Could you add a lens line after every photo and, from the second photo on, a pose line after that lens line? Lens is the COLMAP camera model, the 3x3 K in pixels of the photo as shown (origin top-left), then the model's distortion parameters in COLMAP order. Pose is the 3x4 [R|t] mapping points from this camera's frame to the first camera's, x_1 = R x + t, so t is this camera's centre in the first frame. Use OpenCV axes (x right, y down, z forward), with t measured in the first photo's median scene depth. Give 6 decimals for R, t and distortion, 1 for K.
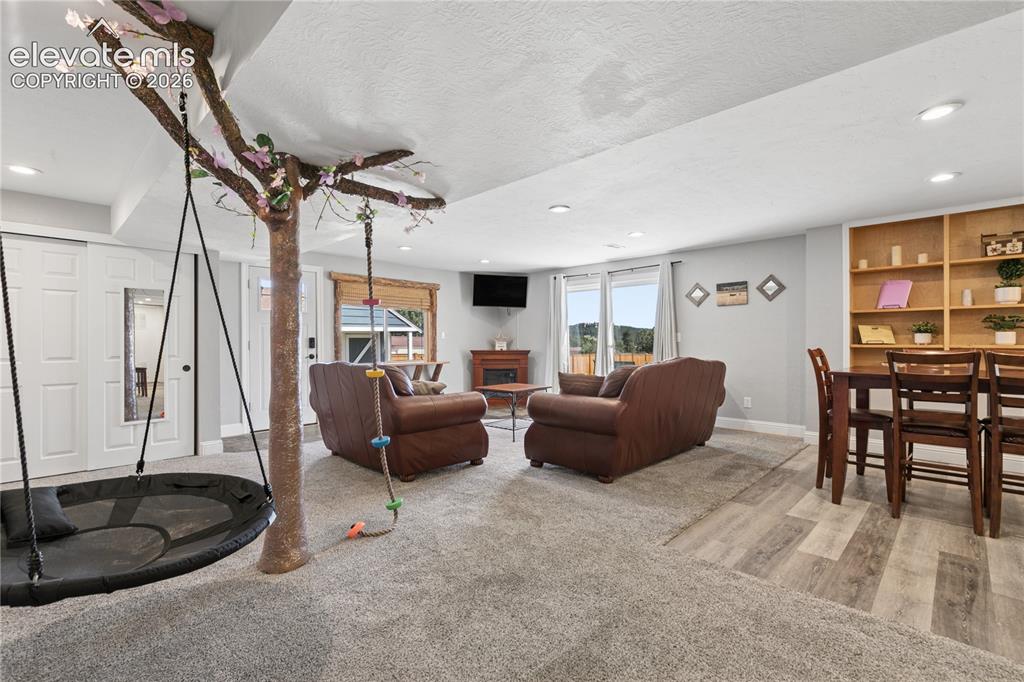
lens RADIAL K [[458.7, 0, 512.6], [0, 458.7, 343.4], [0, 0, 1]] dist [0.004758, 0.000010]
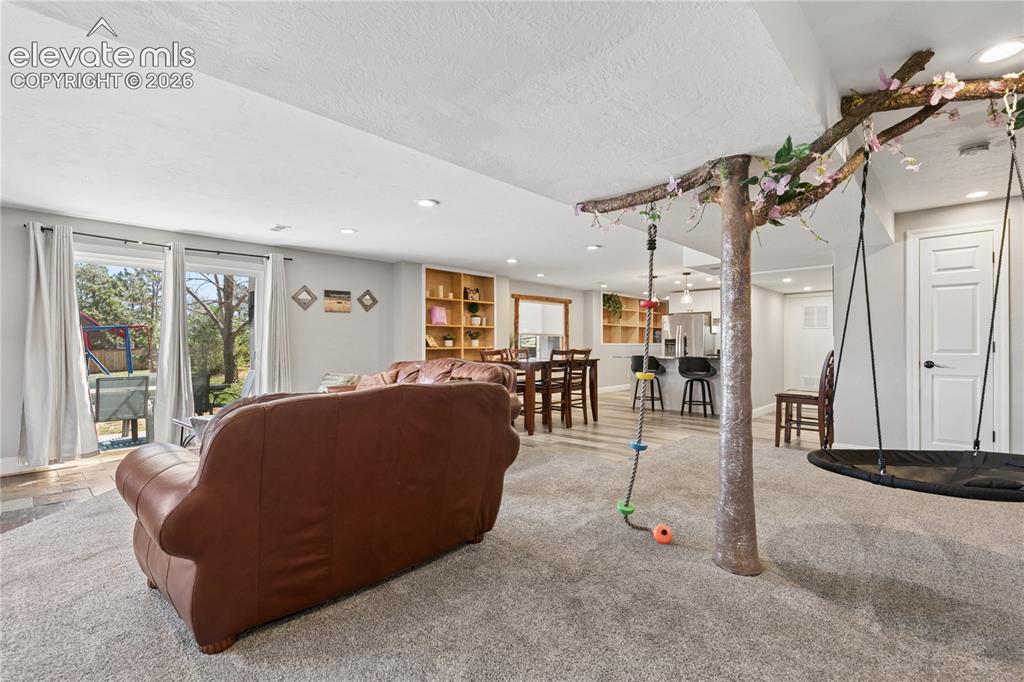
lens RADIAL K [[458.7, 0, 512.6], [0, 458.7, 343.4], [0, 0, 1]] dist [0.004758, 0.000010]
pose [[-0.013299, 0.004696, 0.999901, -0.738986], [0.008108, 0.999957, -0.004588, -0.001353], [-0.999879, 0.008046, -0.013337, 0.744731]]
